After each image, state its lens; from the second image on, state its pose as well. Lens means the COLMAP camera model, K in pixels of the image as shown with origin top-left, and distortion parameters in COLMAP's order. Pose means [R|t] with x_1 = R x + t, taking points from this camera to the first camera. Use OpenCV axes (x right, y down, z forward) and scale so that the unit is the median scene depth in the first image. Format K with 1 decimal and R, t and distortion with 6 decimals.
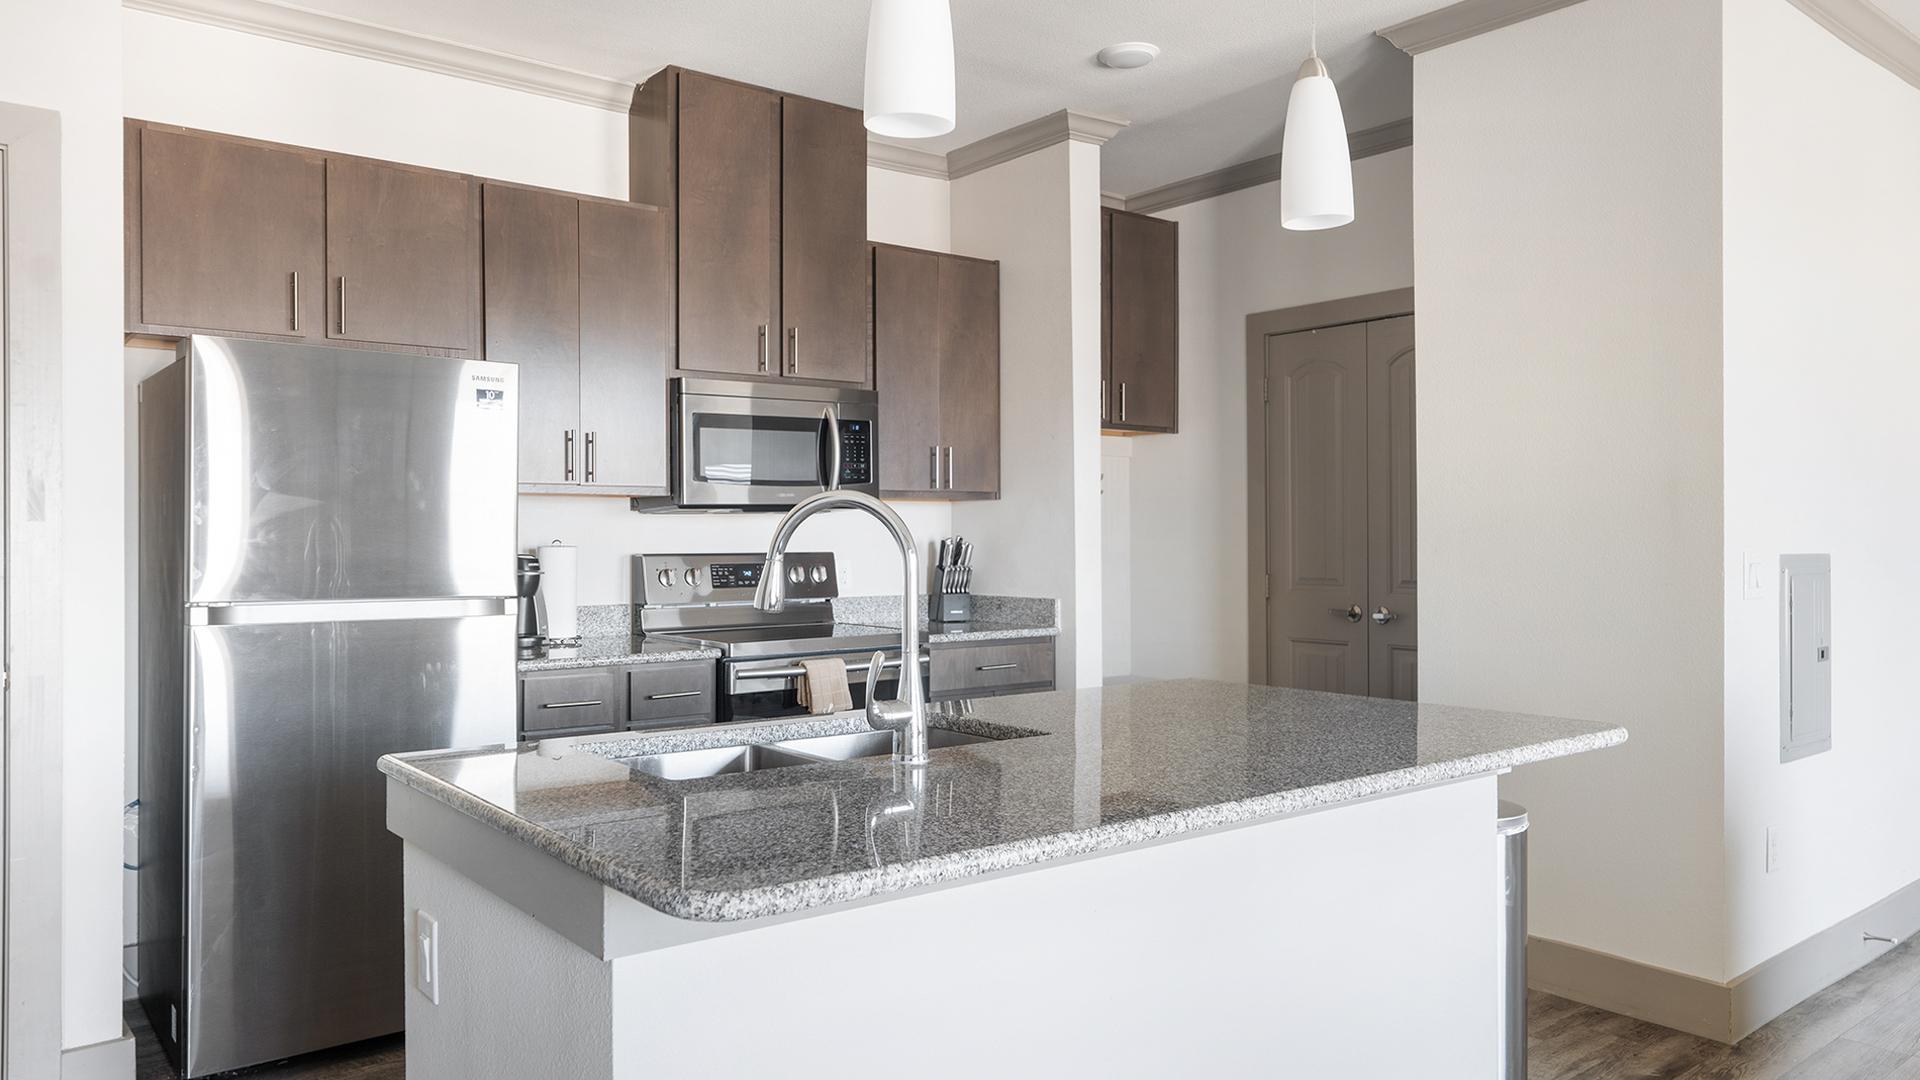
lens RADIAL K [[1302.9, 0, 972.6], [0, 1302.9, 534.4], [0, 0, 1]] dist [-0.004981, -0.000207]
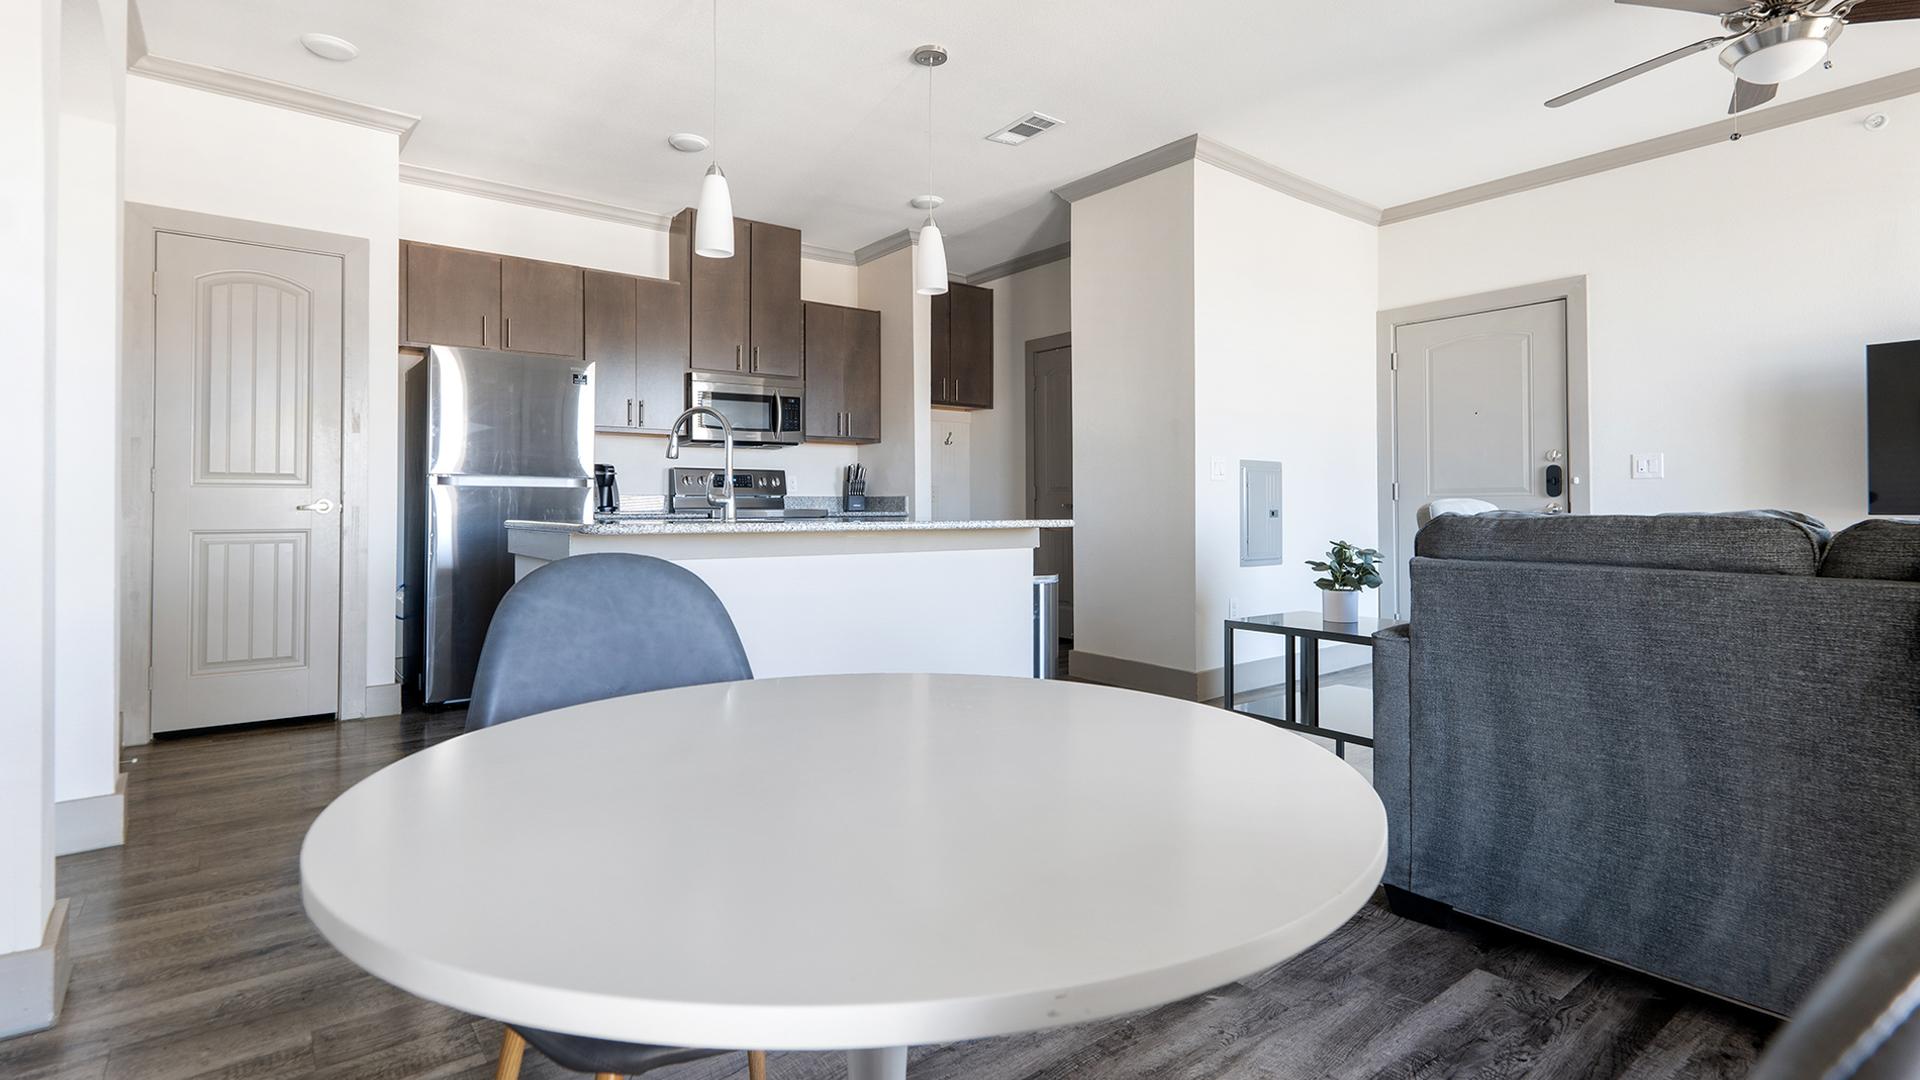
lens RADIAL K [[908.4, 0, 975.0], [0, 908.4, 492.8], [0, 0, 1]] dist [0.000767, 0.001940]
pose [[0.999928, 0.001026, -0.011936, 0.201185], [-0.001161, 0.999935, -0.011311, 0.067911], [0.011924, 0.011324, 0.999865, -0.308770]]
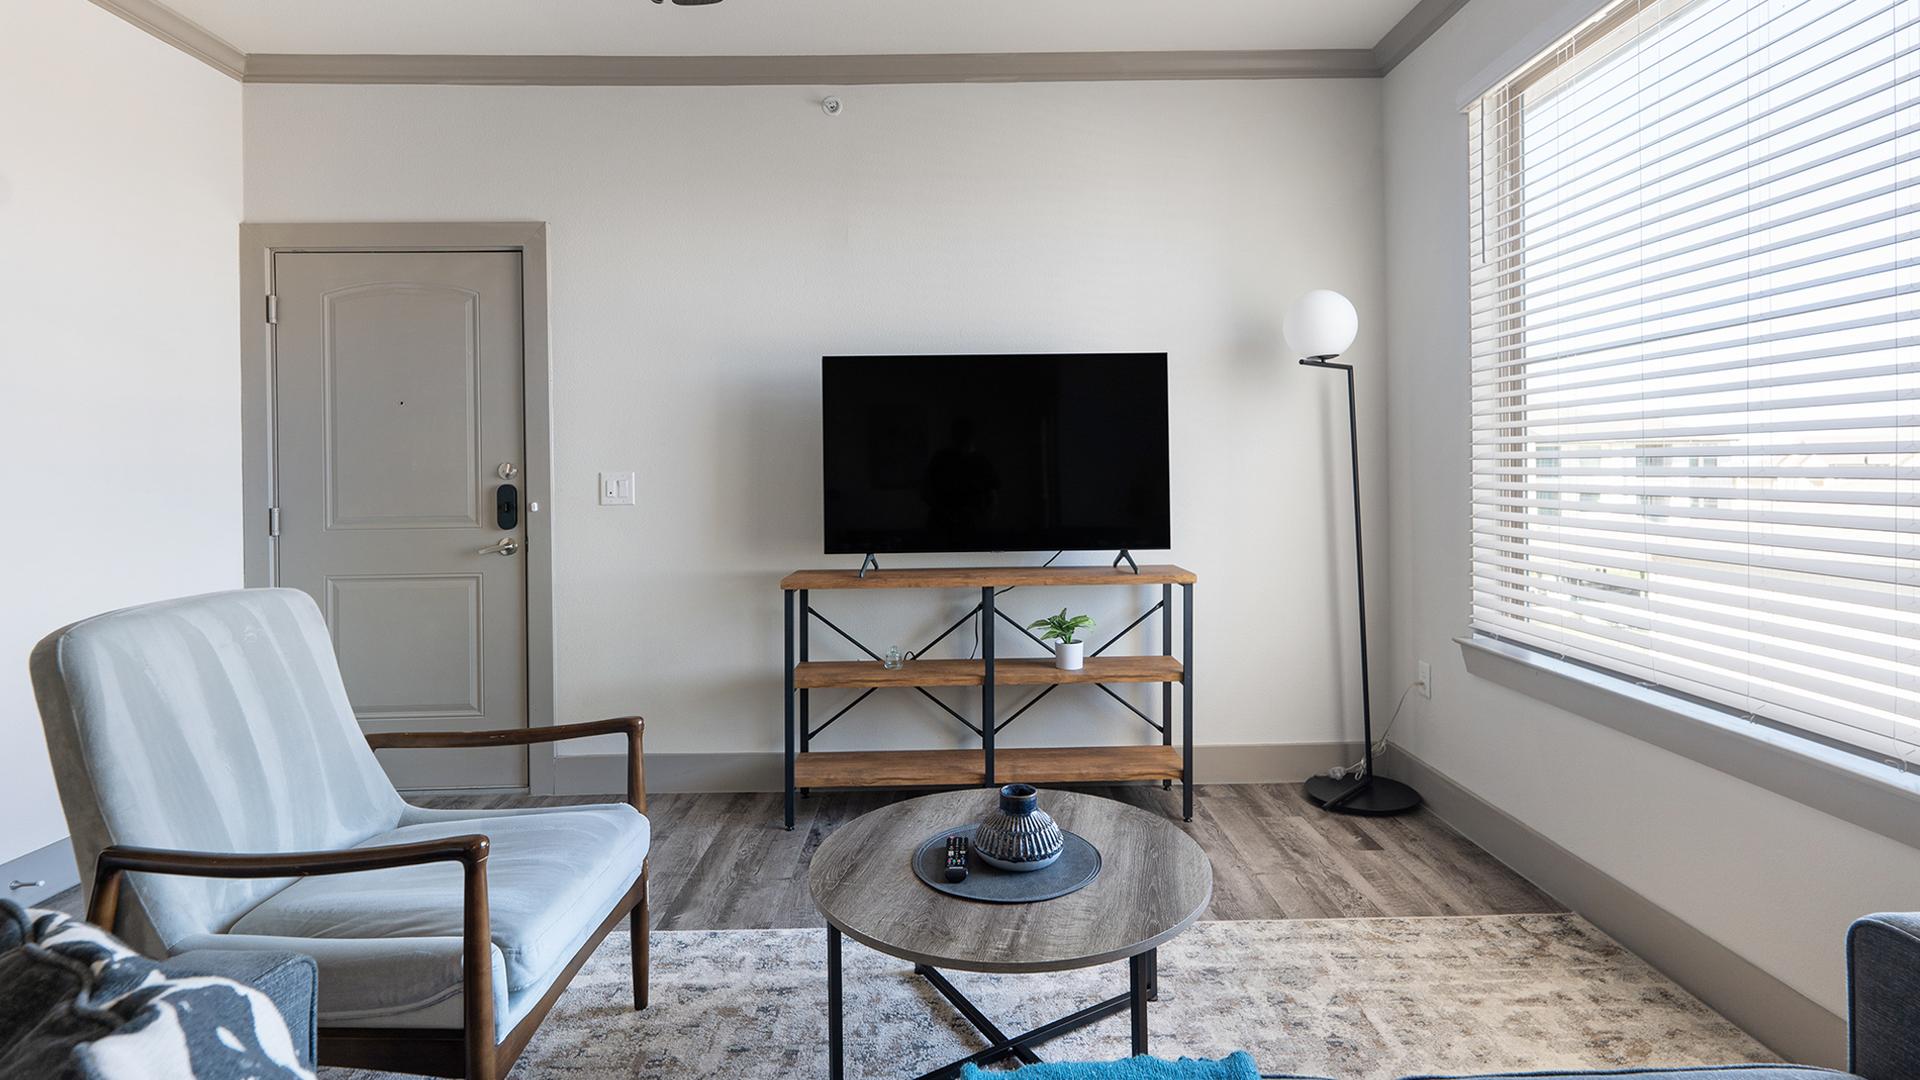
lens RADIAL K [[908.4, 0, 967.9], [0, 908.4, 474.6], [0, 0, 1]] dist [0.000767, 0.001940]
pose [[0.612152, -0.006153, 0.790716, 0.535414], [0.005621, 0.999978, 0.003429, 0.008696], [-0.790720, 0.002346, 0.612174, 0.031188]]
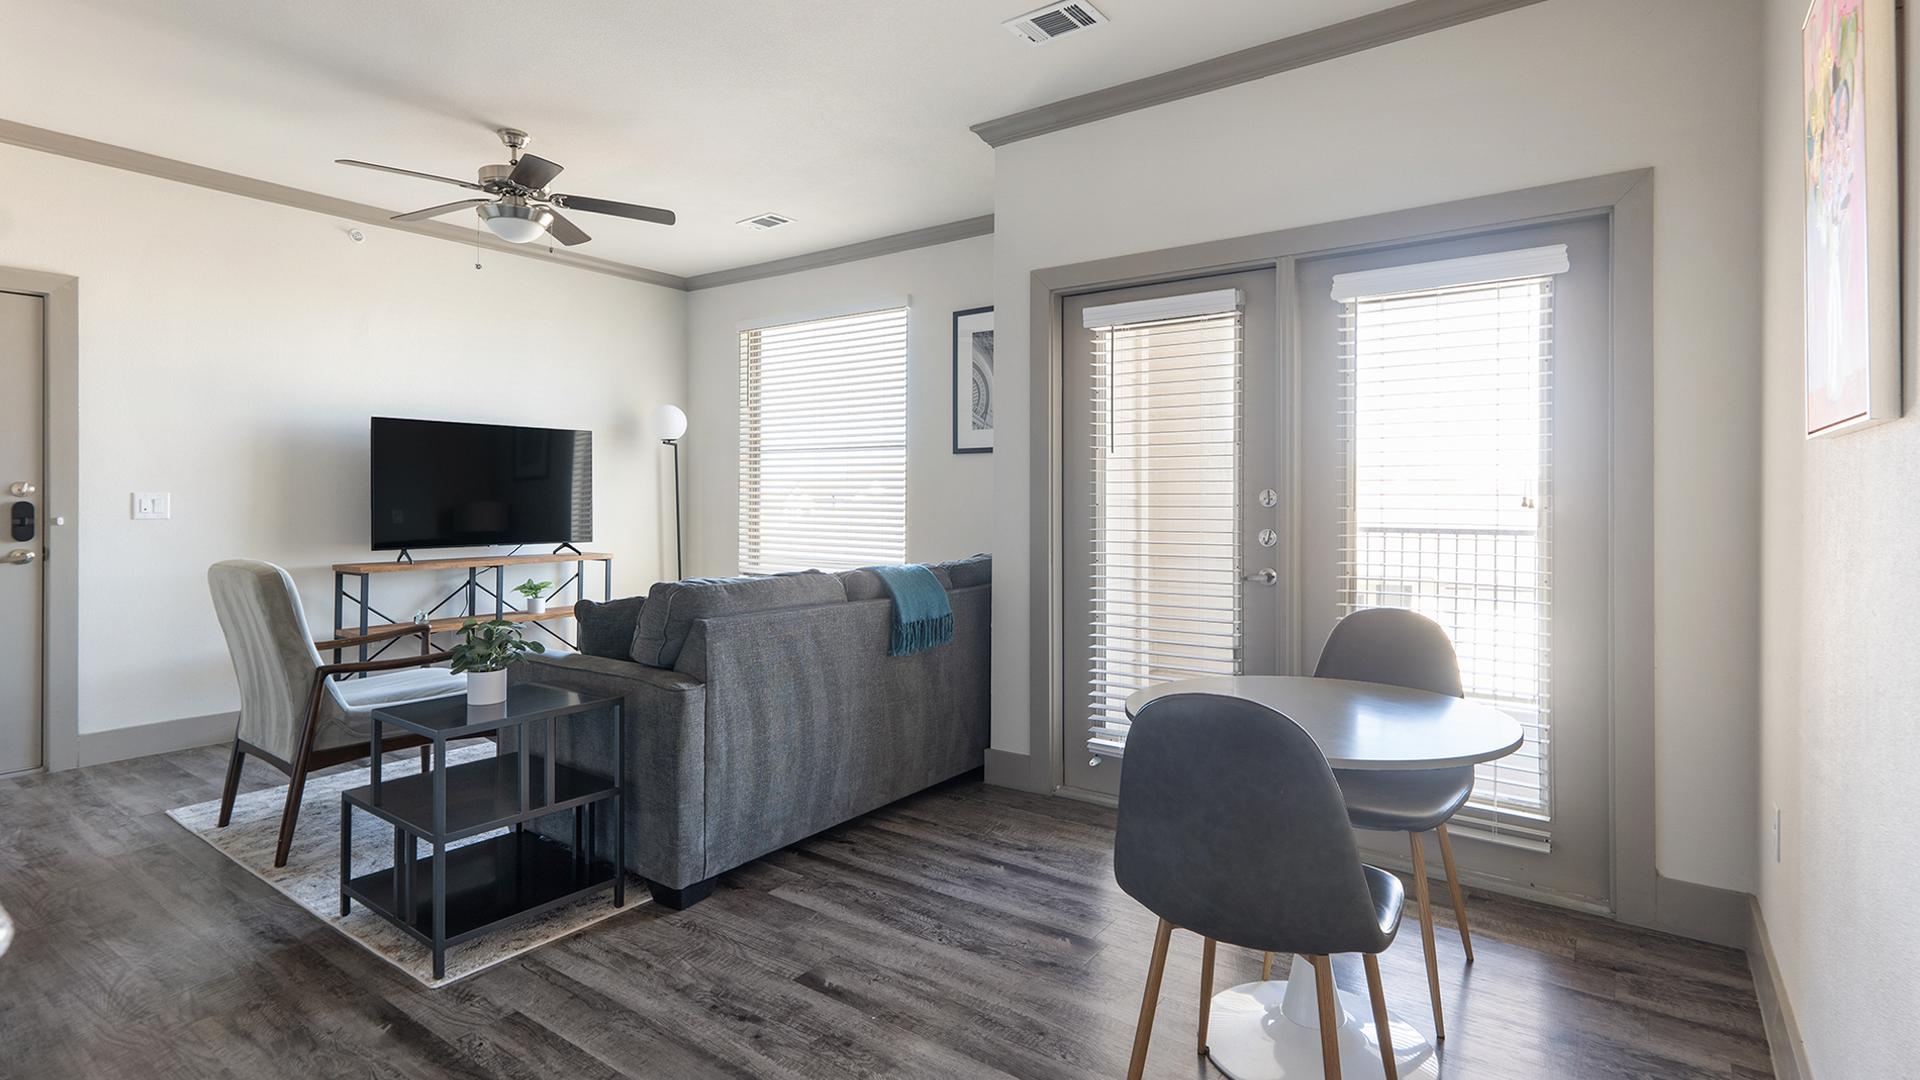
lens RADIAL K [[908.4, 0, 980.0], [0, 908.4, 498.0], [0, 0, 1]] dist [0.000767, 0.001940]
pose [[-0.272909, 0.002951, 0.962035, -0.235256], [-0.006768, 0.999965, -0.004987, 0.012613], [-0.962016, -0.007872, -0.272880, 0.180227]]
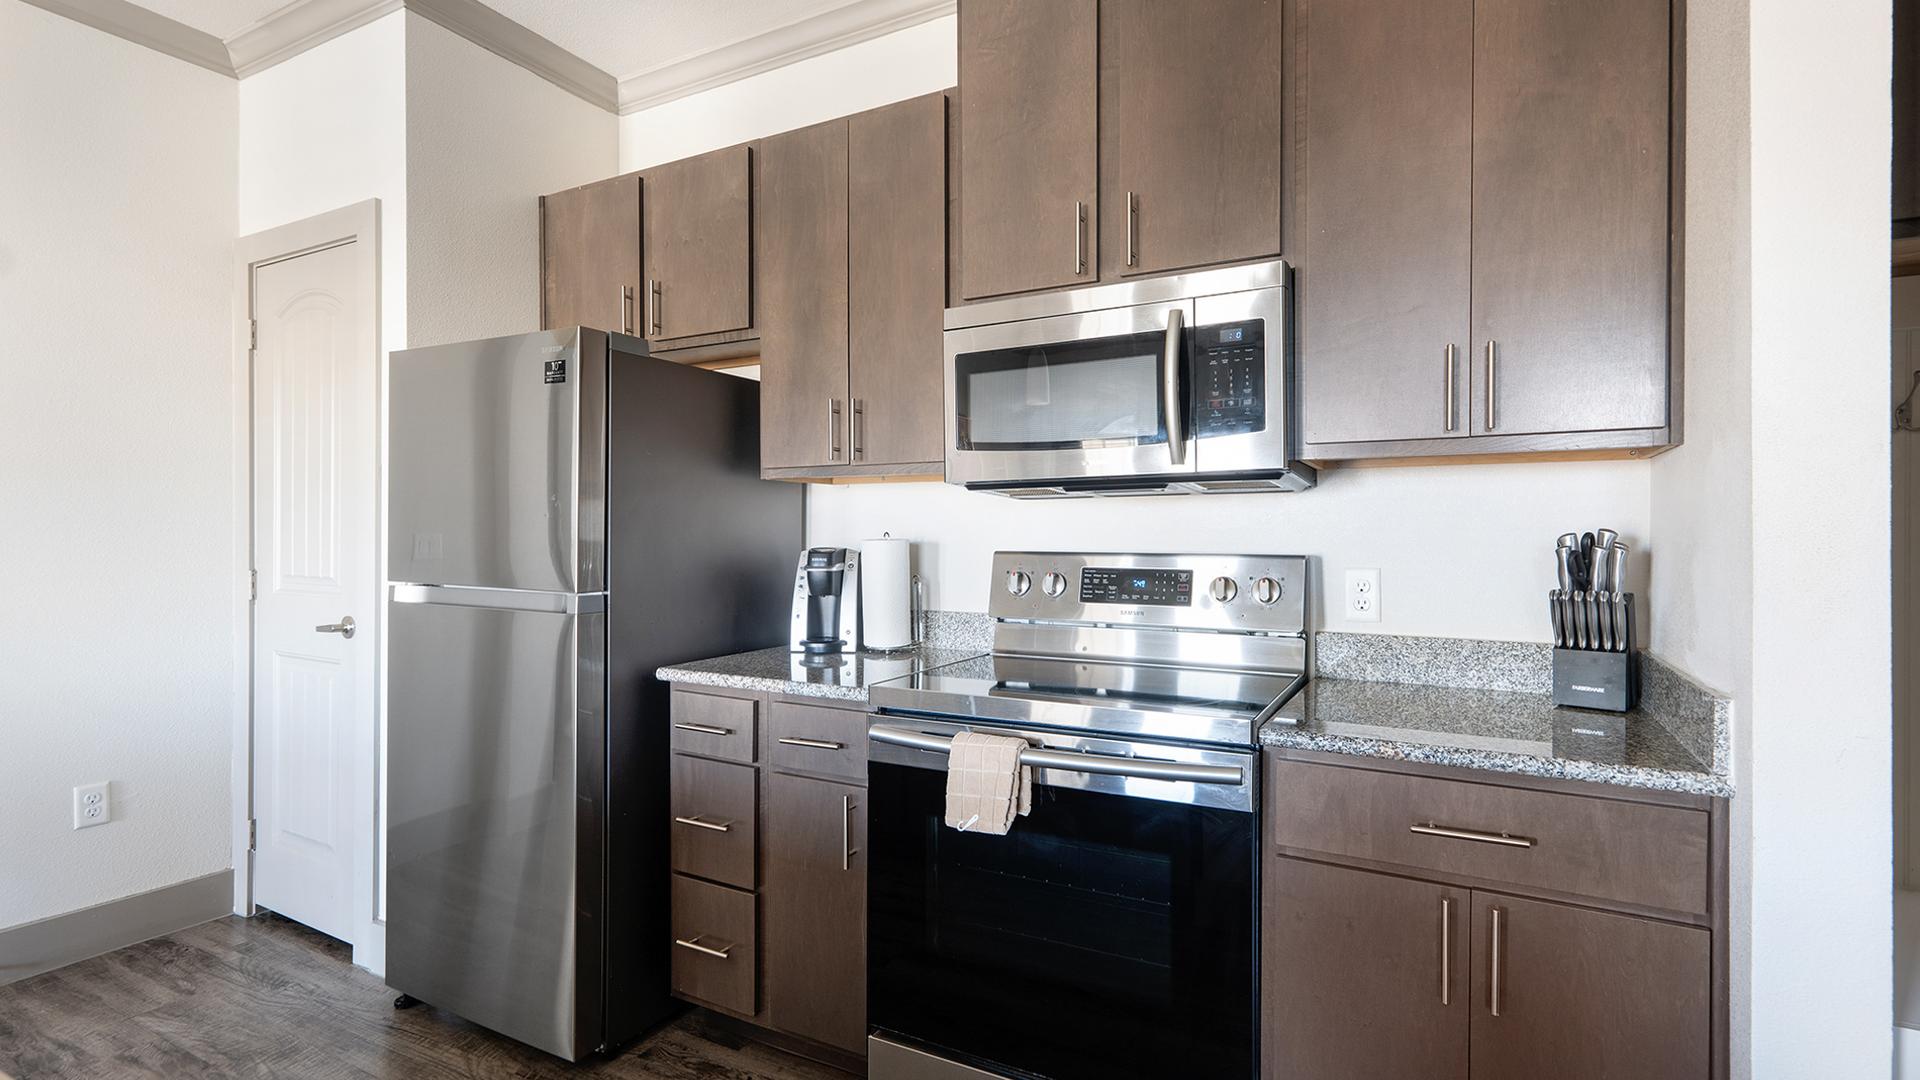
lens RADIAL K [[908.4, 0, 945.2], [0, 908.4, 540.2], [0, 0, 1]] dist [0.000767, 0.001940]
pose [[0.383336, 0.009967, -0.923555, 0.245000], [-0.005100, 0.999949, 0.008674, 0.004152], [0.923595, 0.001385, 0.383367, 0.792974]]
